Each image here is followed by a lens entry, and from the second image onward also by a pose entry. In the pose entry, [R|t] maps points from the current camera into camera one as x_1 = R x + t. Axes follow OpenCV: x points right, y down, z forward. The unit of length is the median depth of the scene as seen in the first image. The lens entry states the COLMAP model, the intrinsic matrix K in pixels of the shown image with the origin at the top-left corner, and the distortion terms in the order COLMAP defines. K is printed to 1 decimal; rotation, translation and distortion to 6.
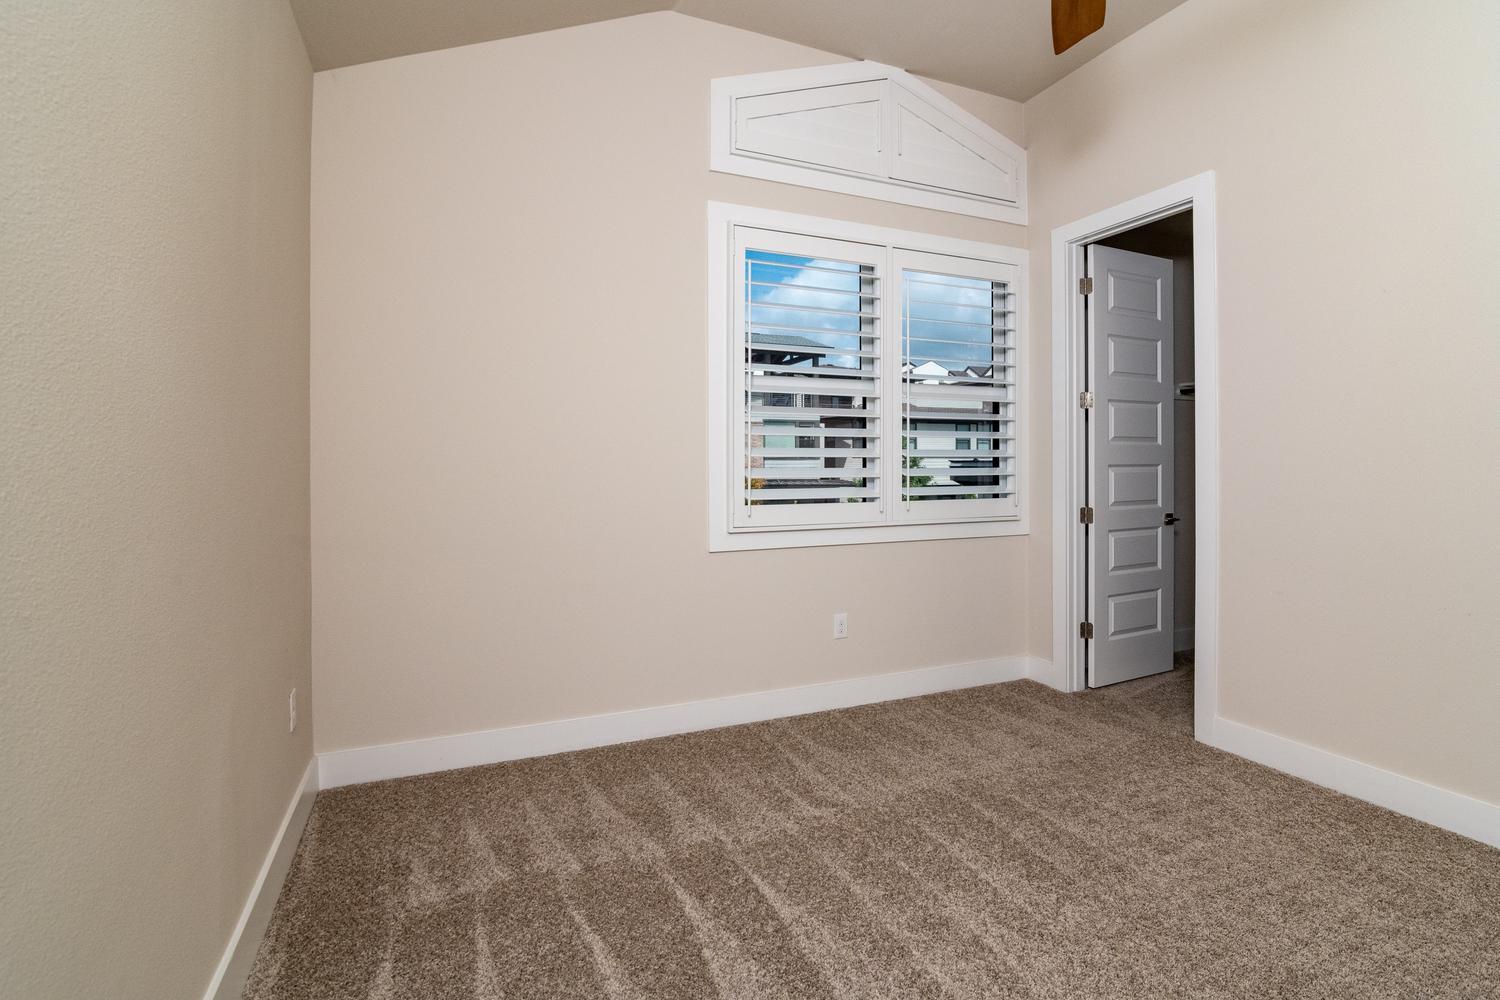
lens RADIAL K [[697.9, 0, 748.8], [0, 697.9, 470.4], [0, 0, 1]] dist [0.000144, -0.000256]
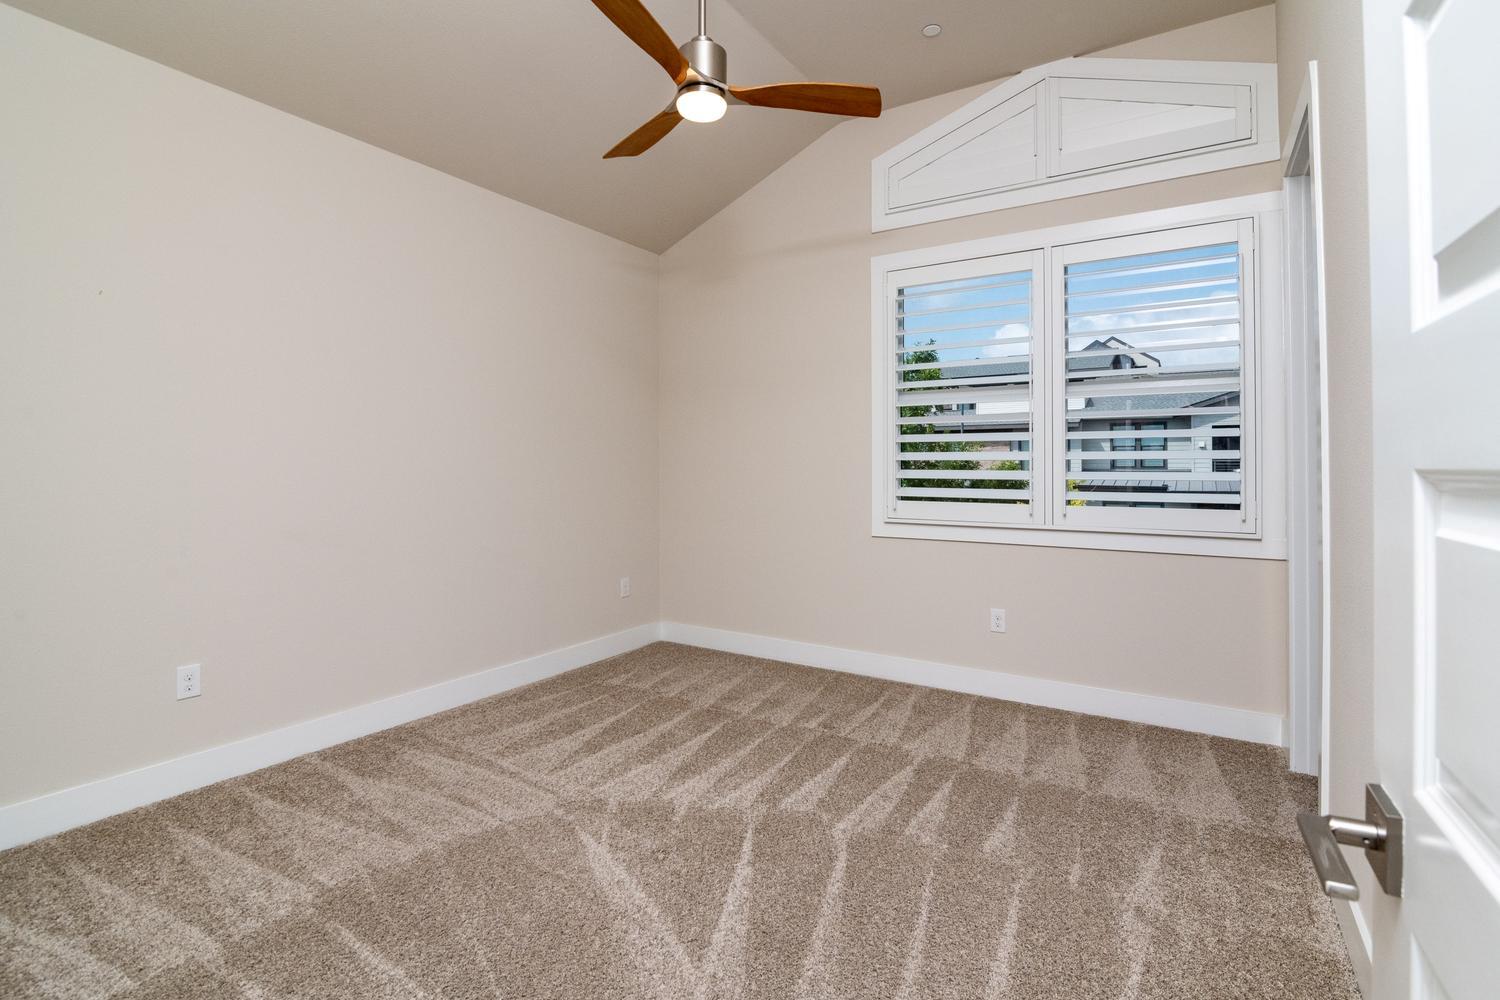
lens RADIAL K [[697.9, 0, 748.8], [0, 697.9, 470.4], [0, 0, 1]] dist [0.000144, -0.000256]
pose [[0.573772, 0.008557, -0.818970, 0.838327], [-0.010557, 0.999940, 0.003051, -0.002628], [0.818947, 0.006895, 0.573828, 0.096559]]
